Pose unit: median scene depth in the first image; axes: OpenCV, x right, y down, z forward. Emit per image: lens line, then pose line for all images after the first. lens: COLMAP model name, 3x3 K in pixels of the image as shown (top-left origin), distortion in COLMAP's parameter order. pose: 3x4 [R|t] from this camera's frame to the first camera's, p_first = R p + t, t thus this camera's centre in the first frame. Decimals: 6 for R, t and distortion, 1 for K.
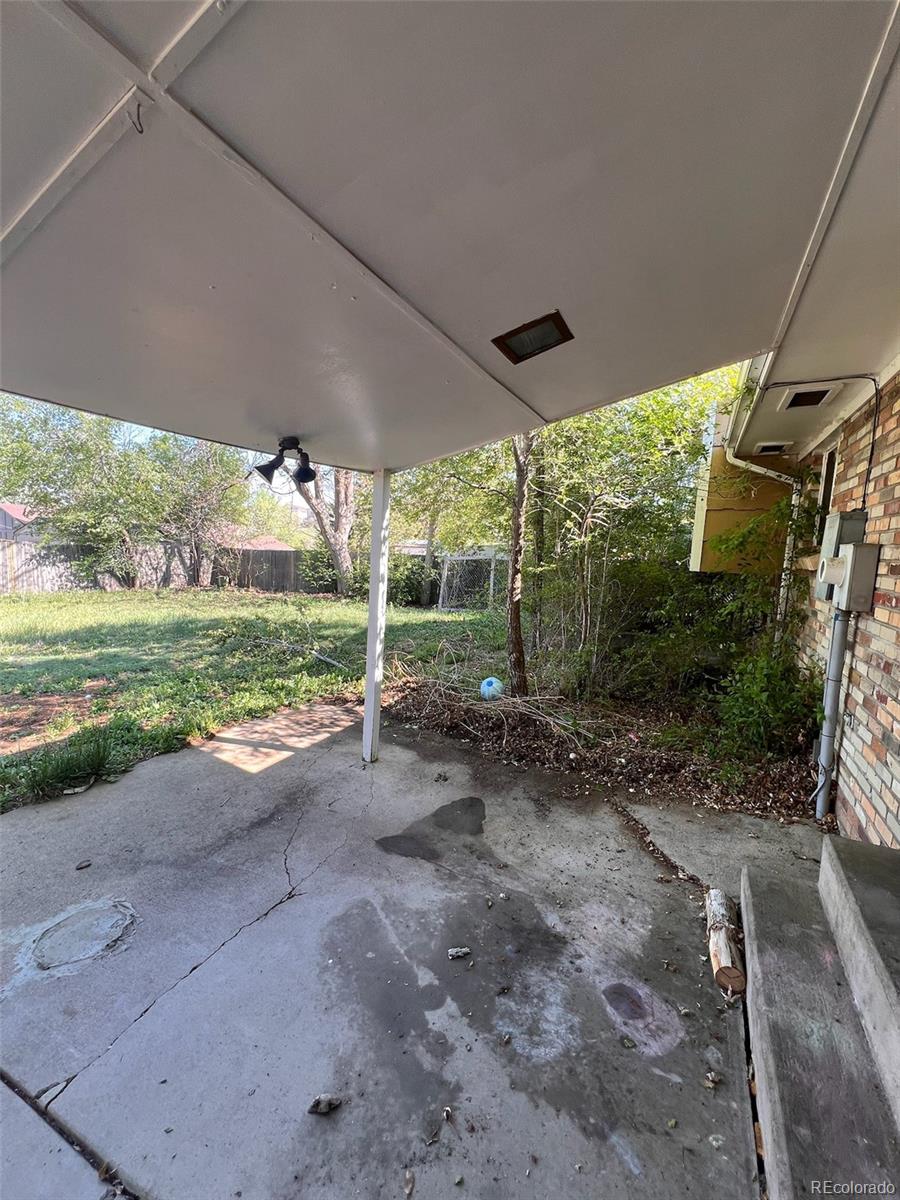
lens RADIAL K [[481.4, 0, 454.0], [0, 481.4, 597.5], [0, 0, 1]] dist [-0.005949, 0.001347]
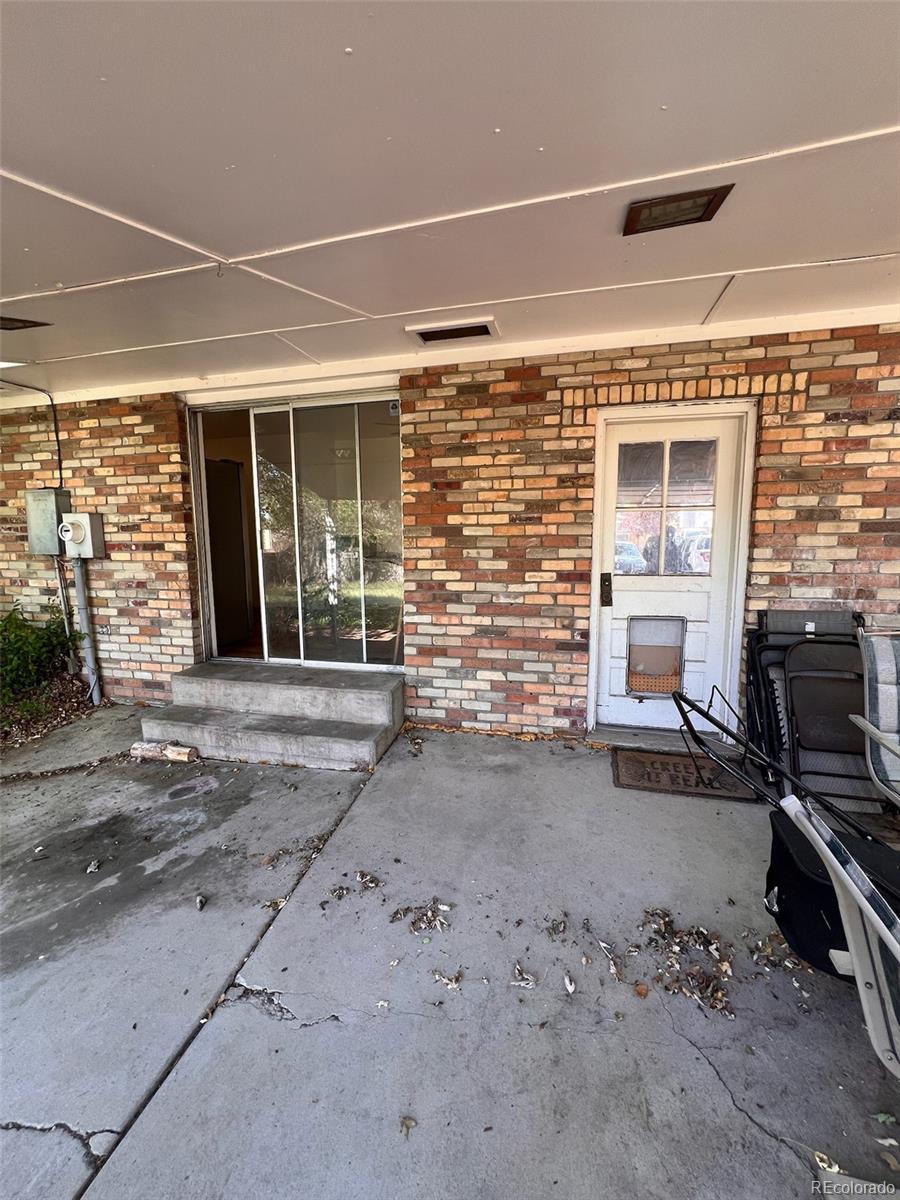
lens RADIAL K [[481.4, 0, 452.7], [0, 481.4, 598.8], [0, 0, 1]] dist [-0.005949, 0.001347]
pose [[-0.215987, -0.165221, 0.962316, -1.138924], [0.104369, 0.976026, 0.190999, -0.021699], [-0.970802, 0.141689, -0.193565, 0.278109]]
